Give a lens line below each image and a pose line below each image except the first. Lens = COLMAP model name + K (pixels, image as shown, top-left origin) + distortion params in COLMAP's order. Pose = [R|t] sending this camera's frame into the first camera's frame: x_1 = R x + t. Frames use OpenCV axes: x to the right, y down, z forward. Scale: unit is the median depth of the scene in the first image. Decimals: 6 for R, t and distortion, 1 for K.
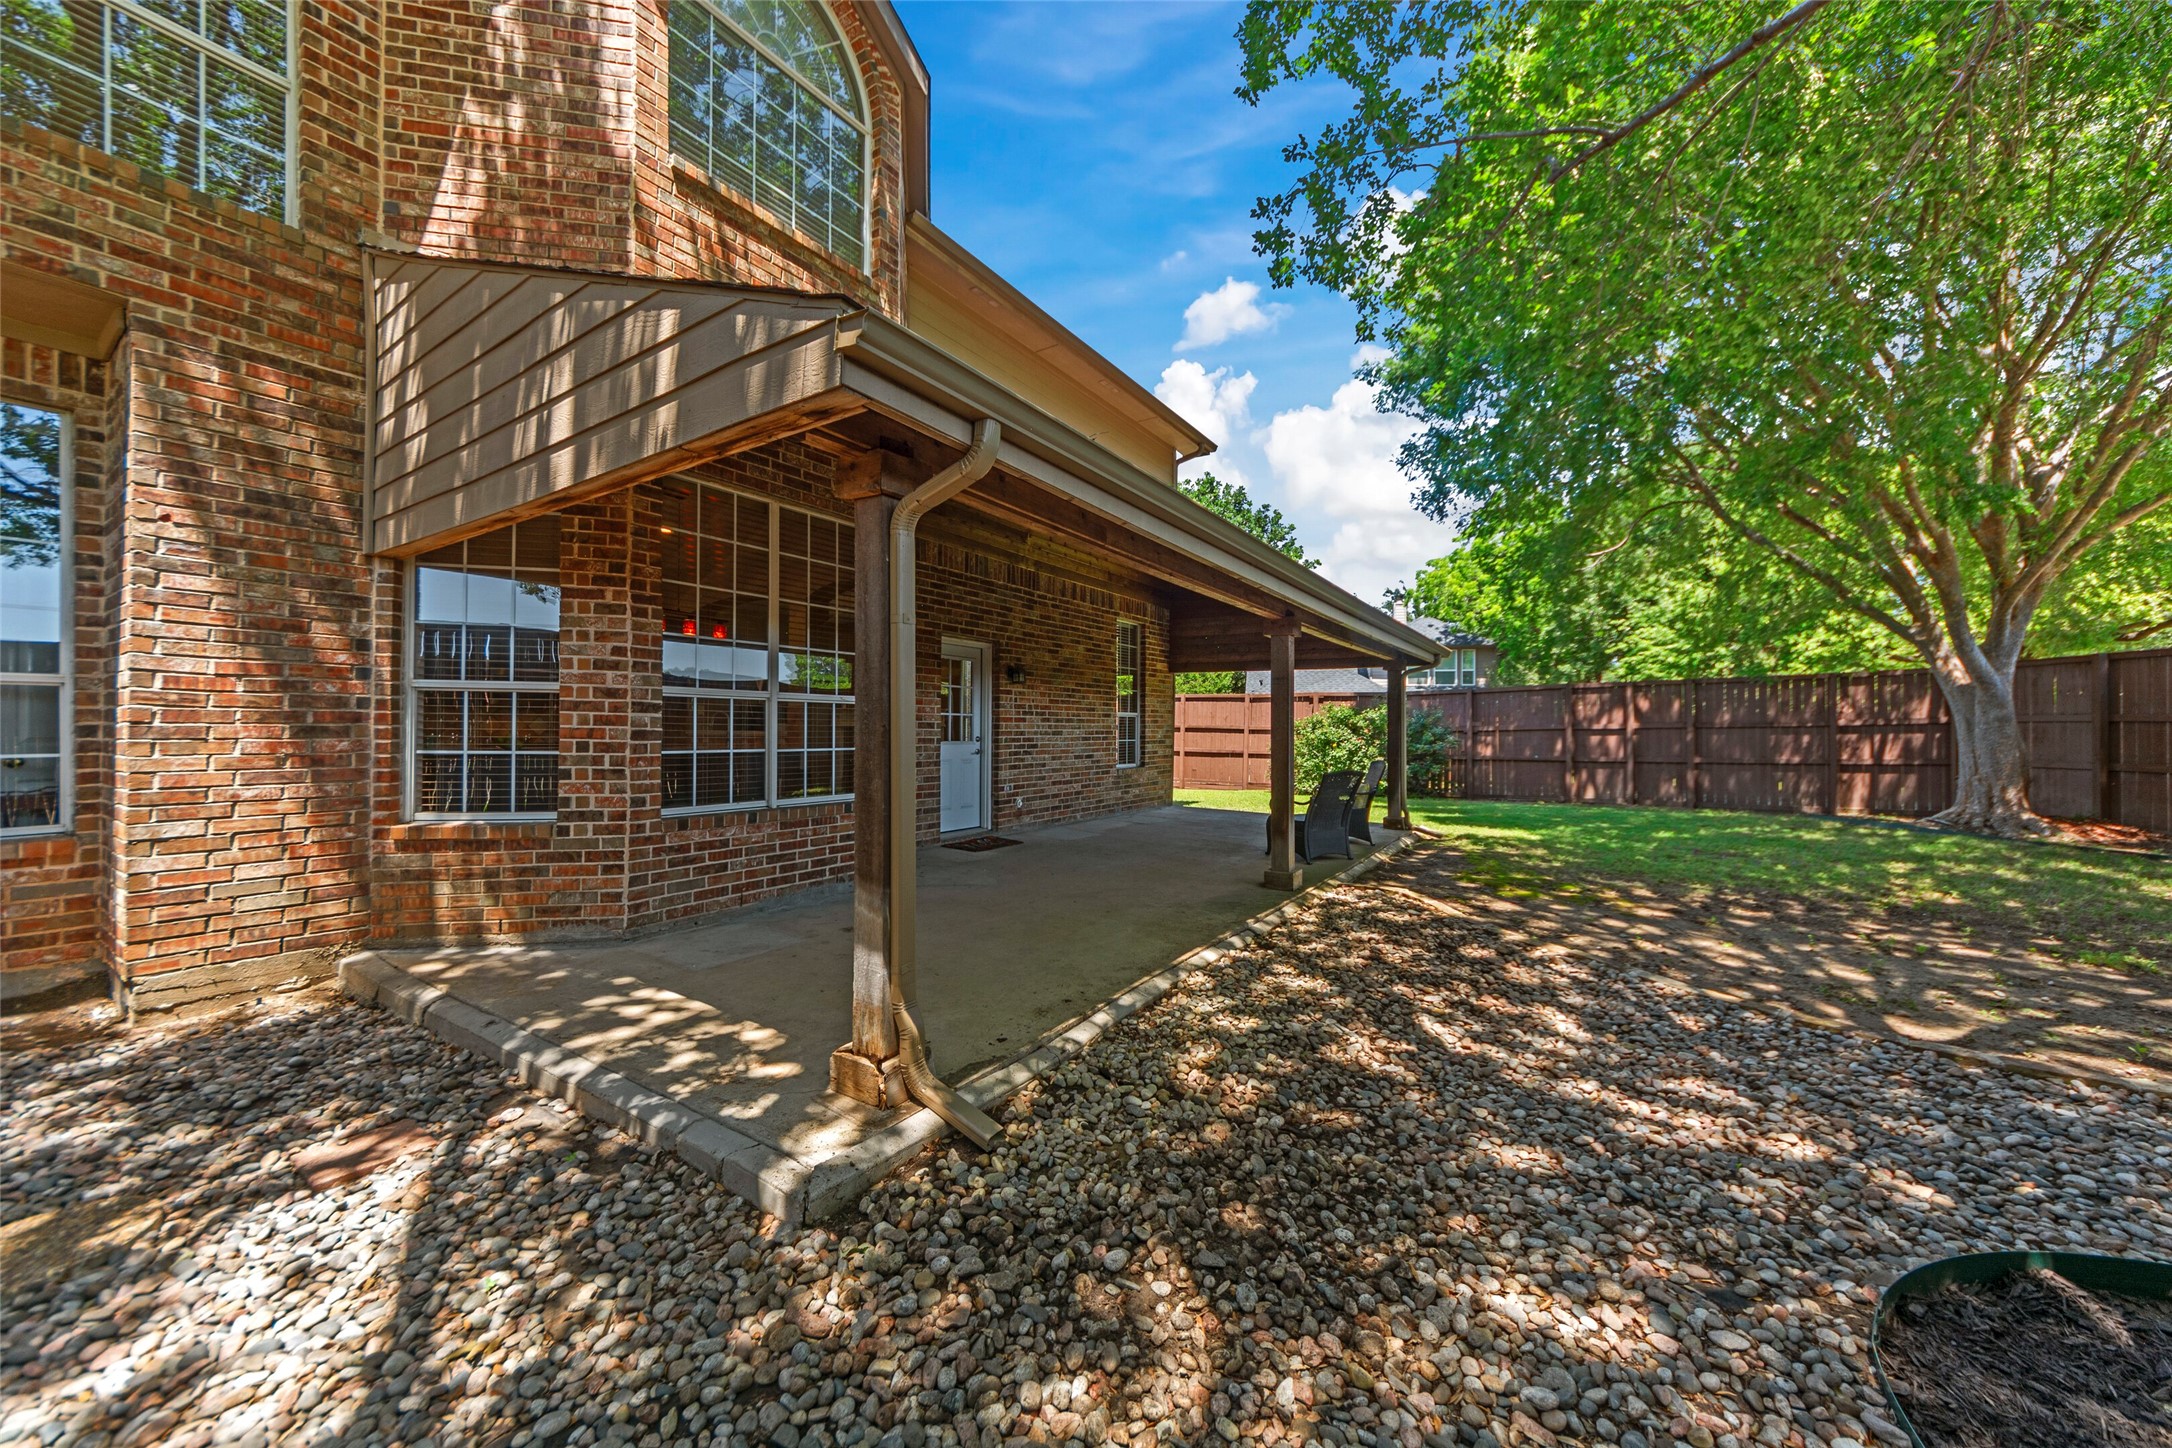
lens RADIAL K [[769.8, 0, 1086.0], [0, 769.8, 724.0], [0, 0, 1]] dist [-0.009720, -0.000071]
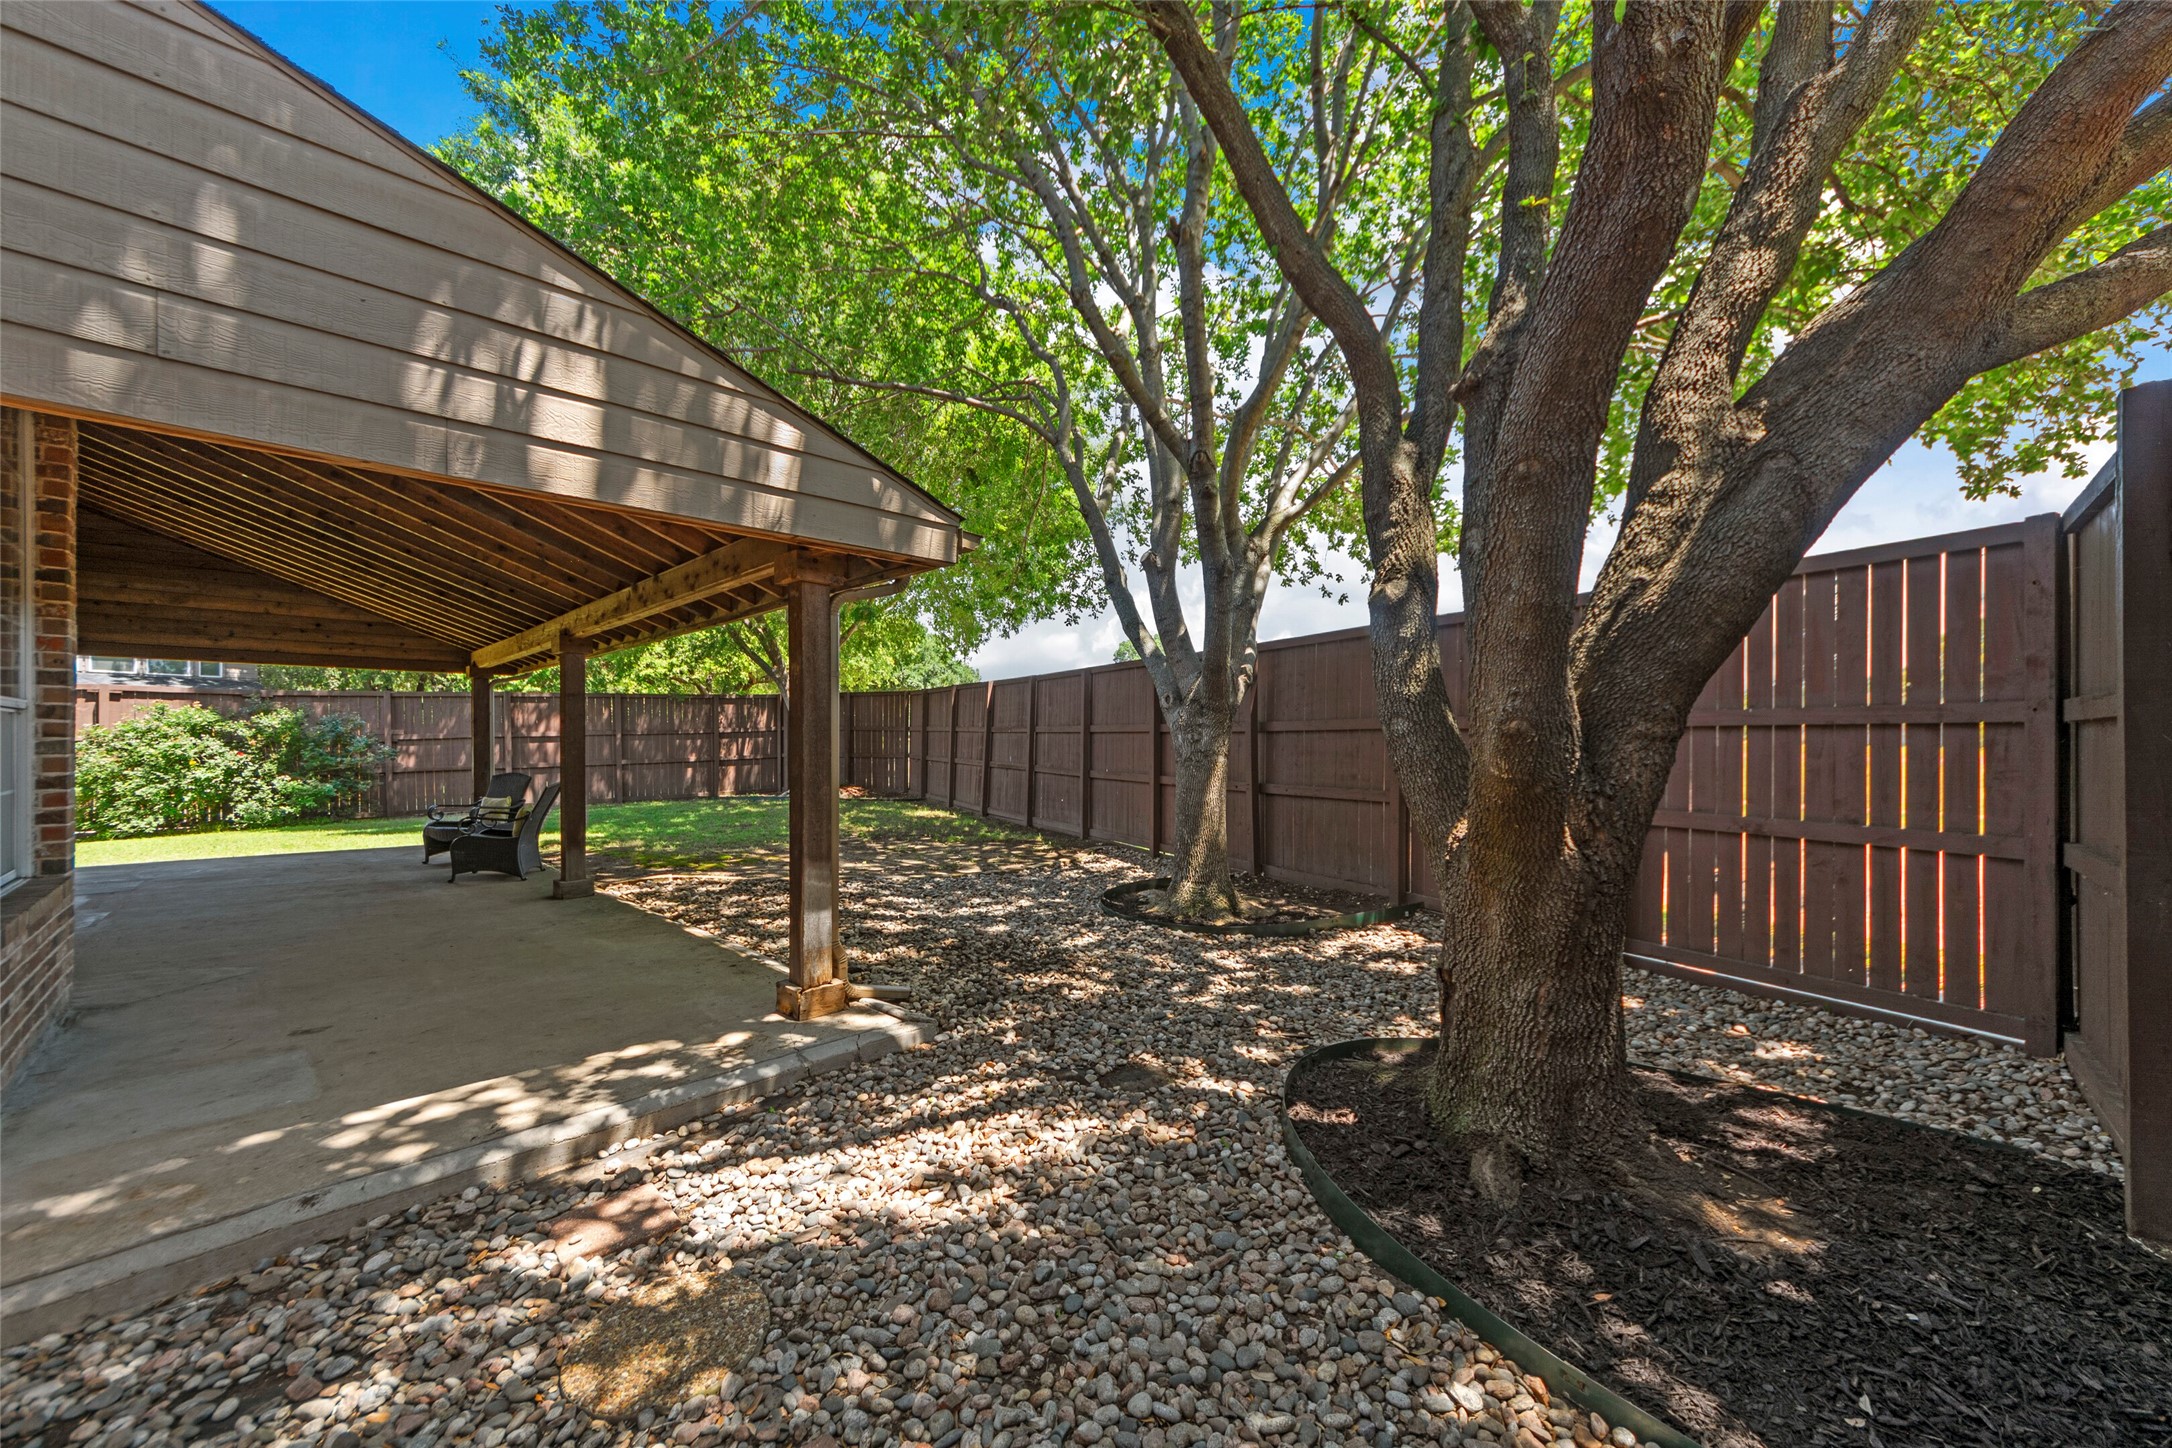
lens RADIAL K [[769.8, 0, 1086.0], [0, 769.8, 724.0], [0, 0, 1]] dist [-0.009720, -0.000071]
pose [[0.231669, 0.004734, 0.972783, -1.338836], [0.001185, 0.999986, -0.005149, -0.031538], [-0.972794, 0.002345, 0.231660, 0.169543]]
